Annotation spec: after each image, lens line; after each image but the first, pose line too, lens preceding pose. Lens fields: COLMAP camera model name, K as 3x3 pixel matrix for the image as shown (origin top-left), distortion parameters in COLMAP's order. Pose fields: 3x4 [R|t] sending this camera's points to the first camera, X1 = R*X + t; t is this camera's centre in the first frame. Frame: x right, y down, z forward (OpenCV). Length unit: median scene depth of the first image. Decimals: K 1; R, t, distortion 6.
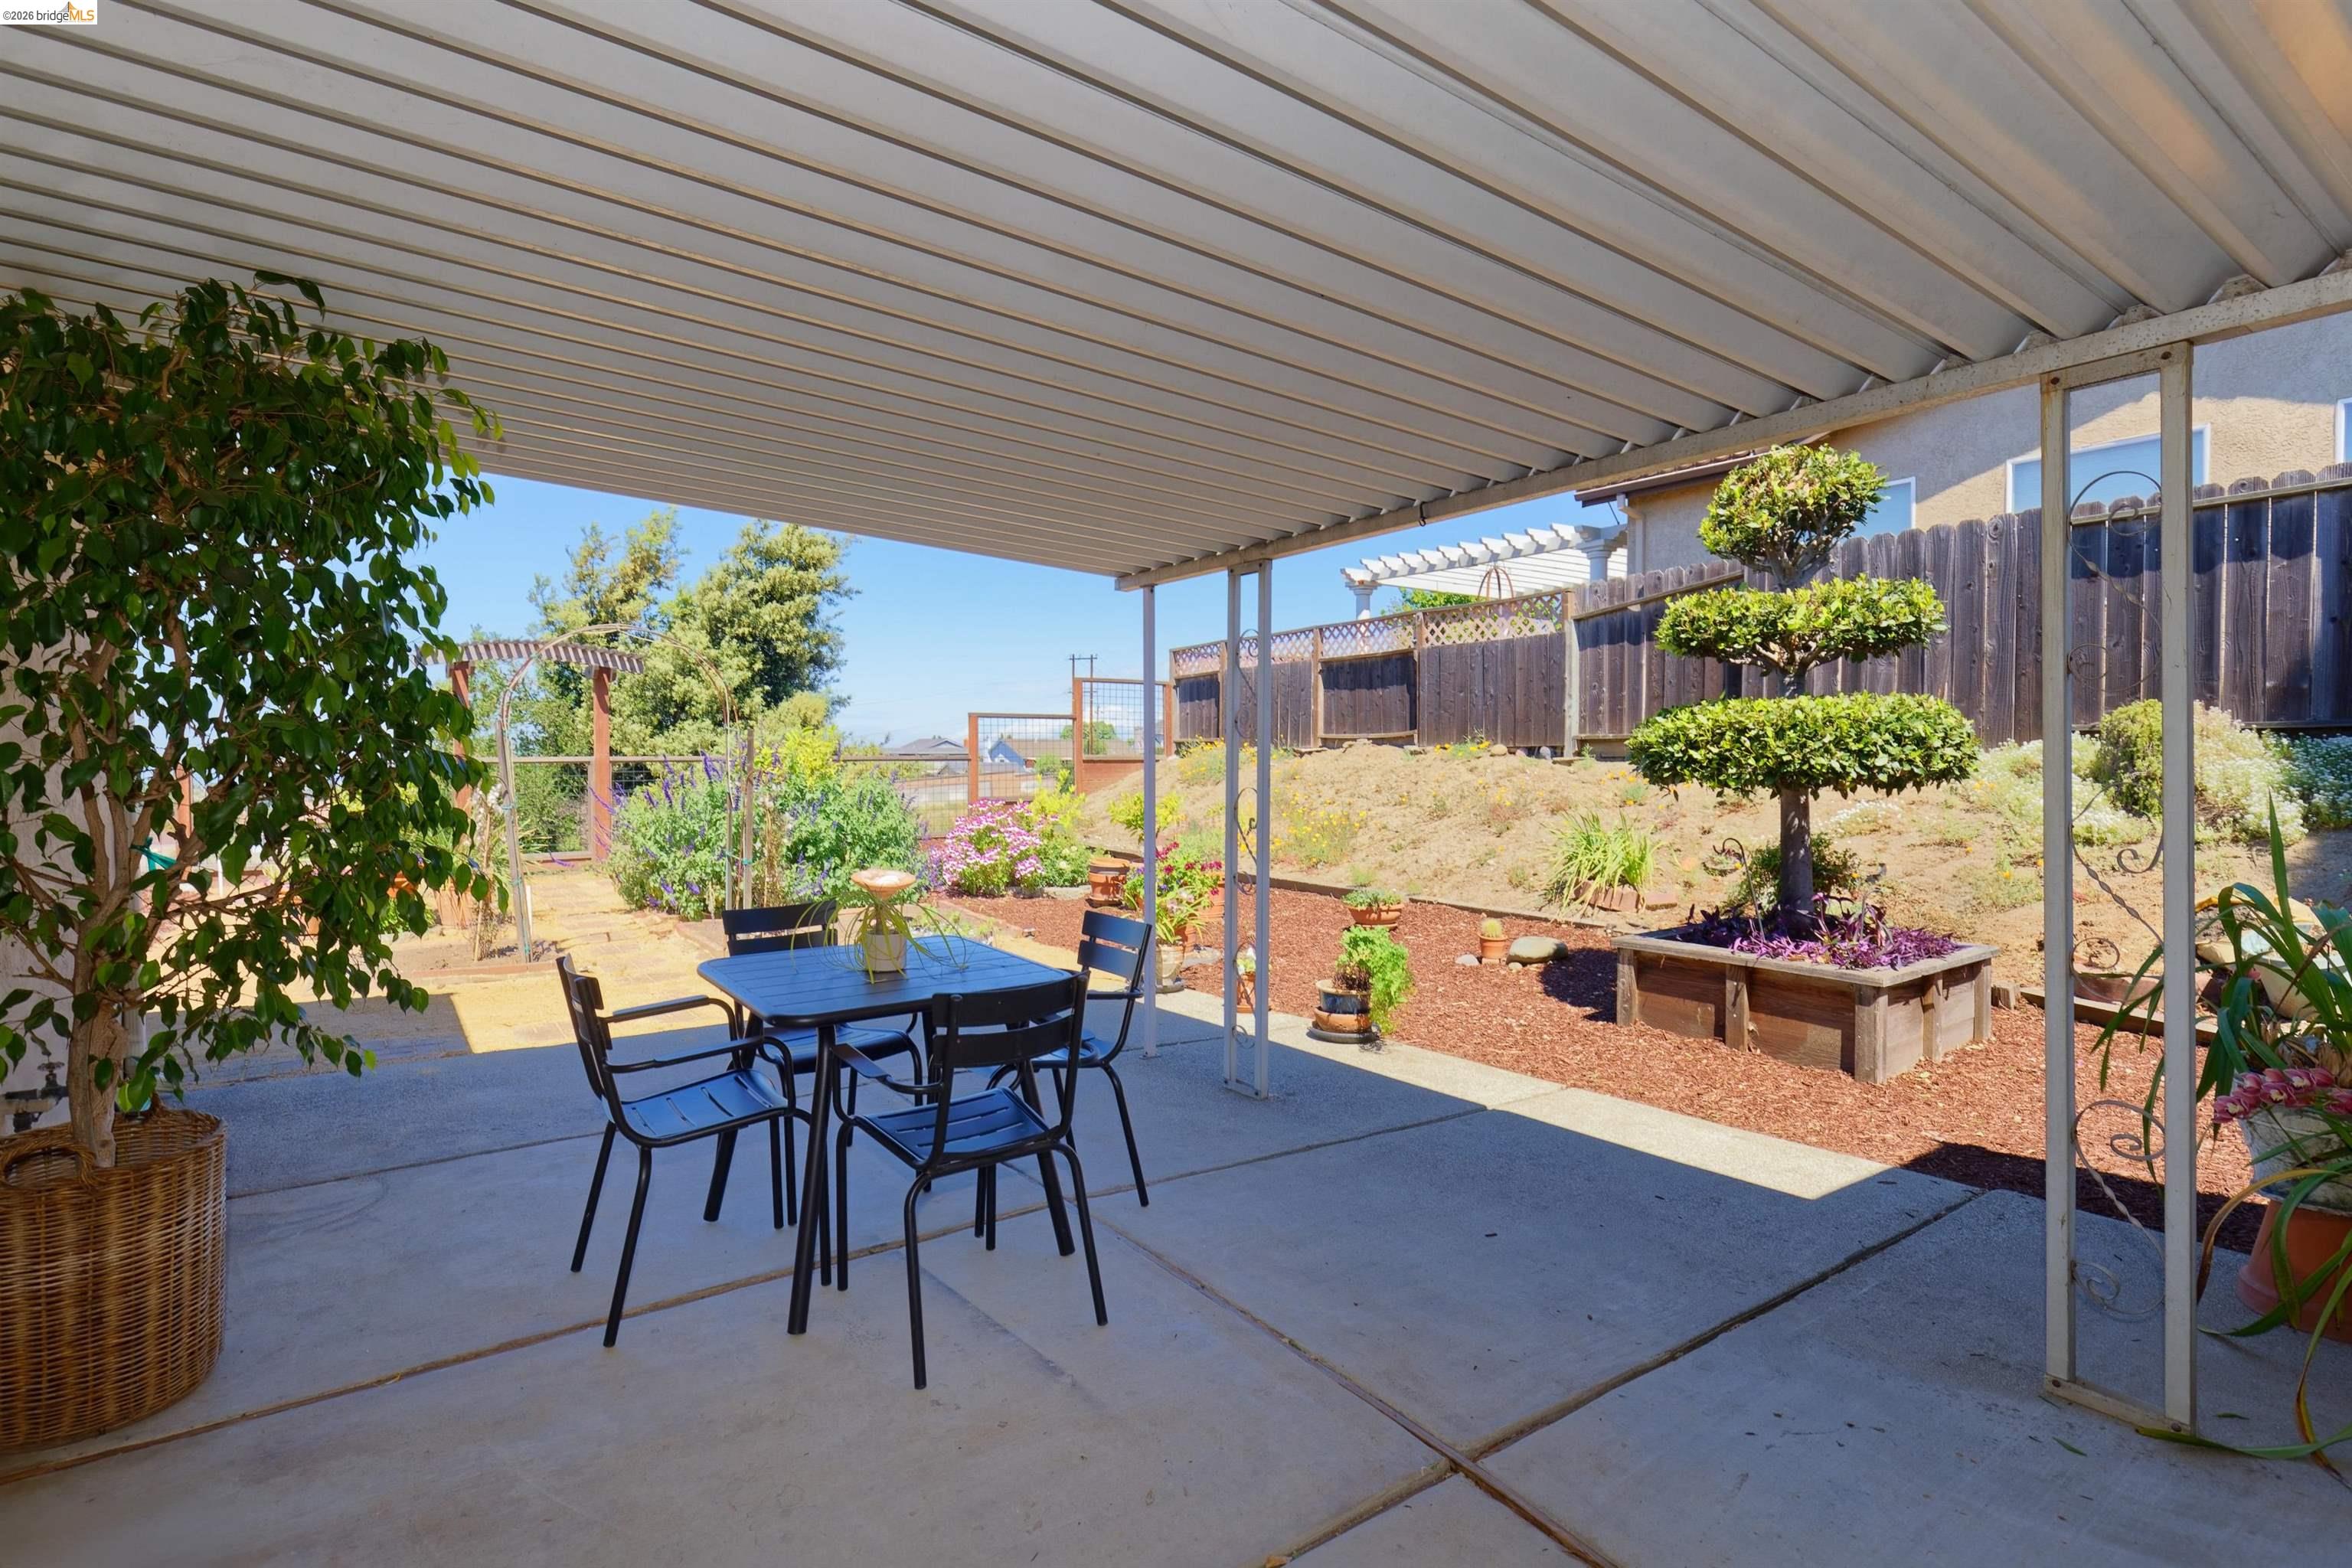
lens RADIAL K [[1052.0, 0, 1164.5], [0, 1052.0, 782.7], [0, 0, 1]] dist [0.002505, 0.000708]
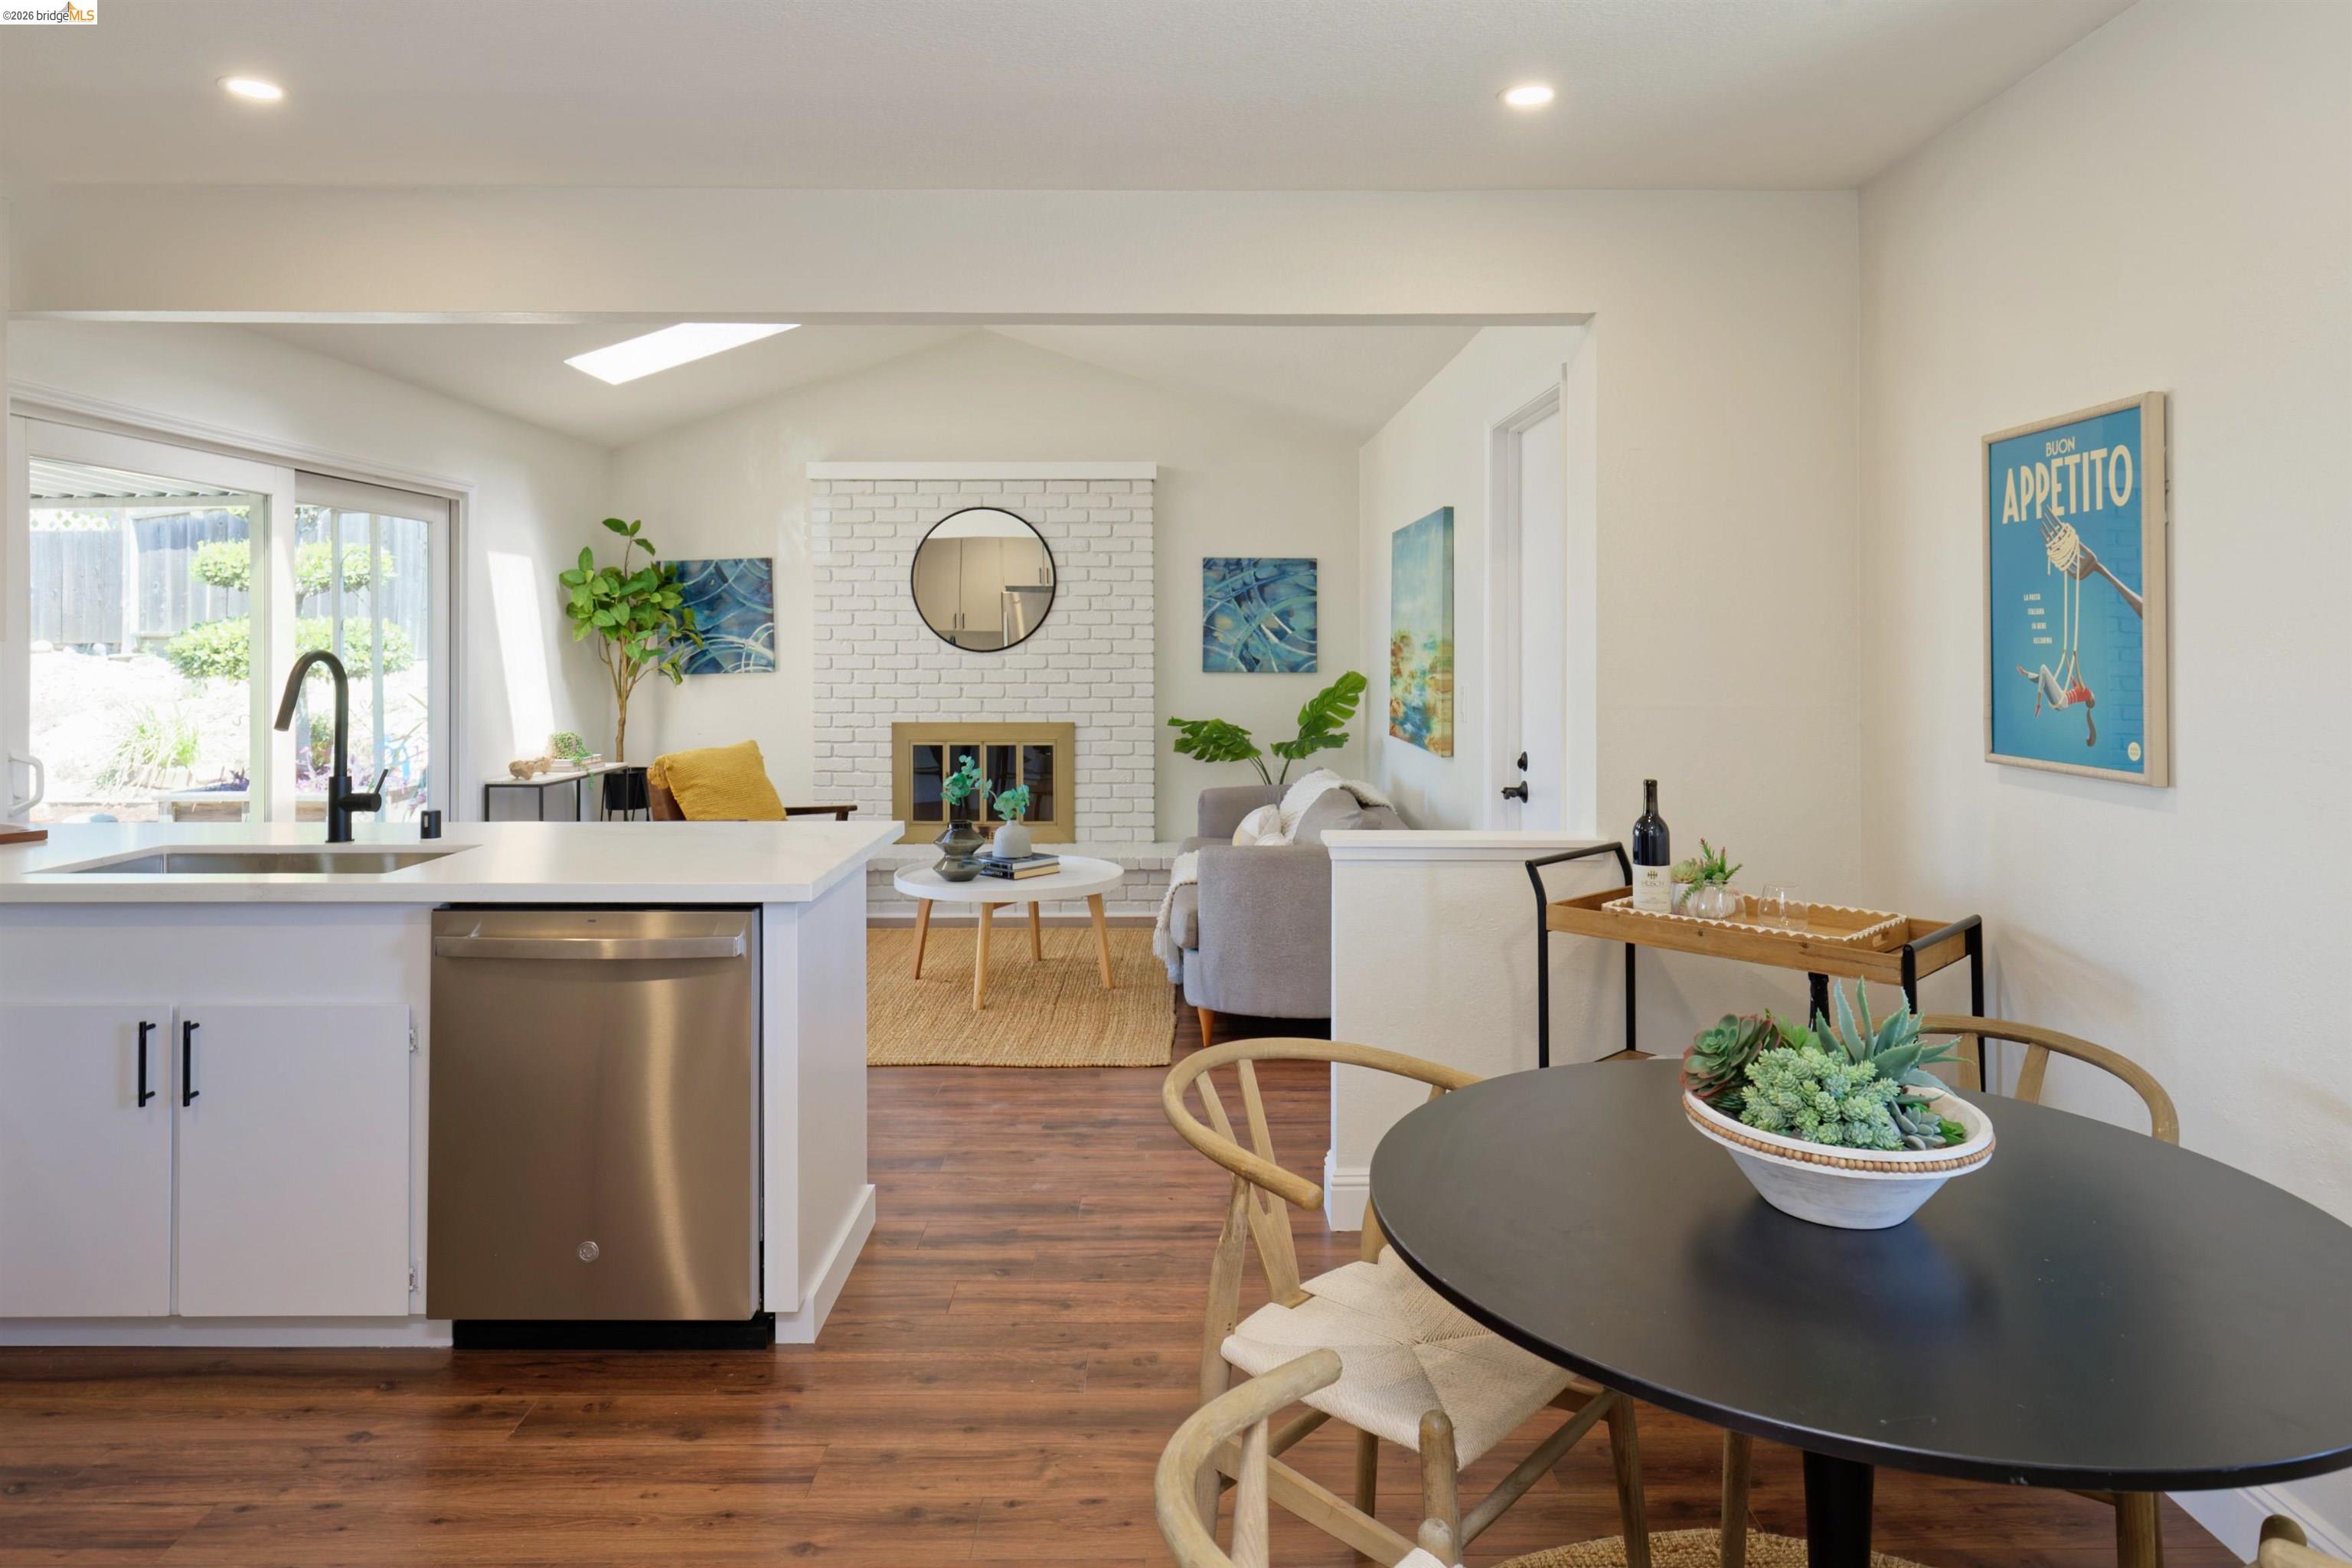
lens RADIAL K [[1493.0, 0, 1241.2], [0, 1493.0, 612.9], [0, 0, 1]] dist [0.009846, 0.001235]
pose [[0.550553, 0.012308, 0.834710, -0.227502], [0.020189, 0.999403, -0.028053, -0.001285], [-0.834556, 0.032296, 0.549975, -0.676042]]
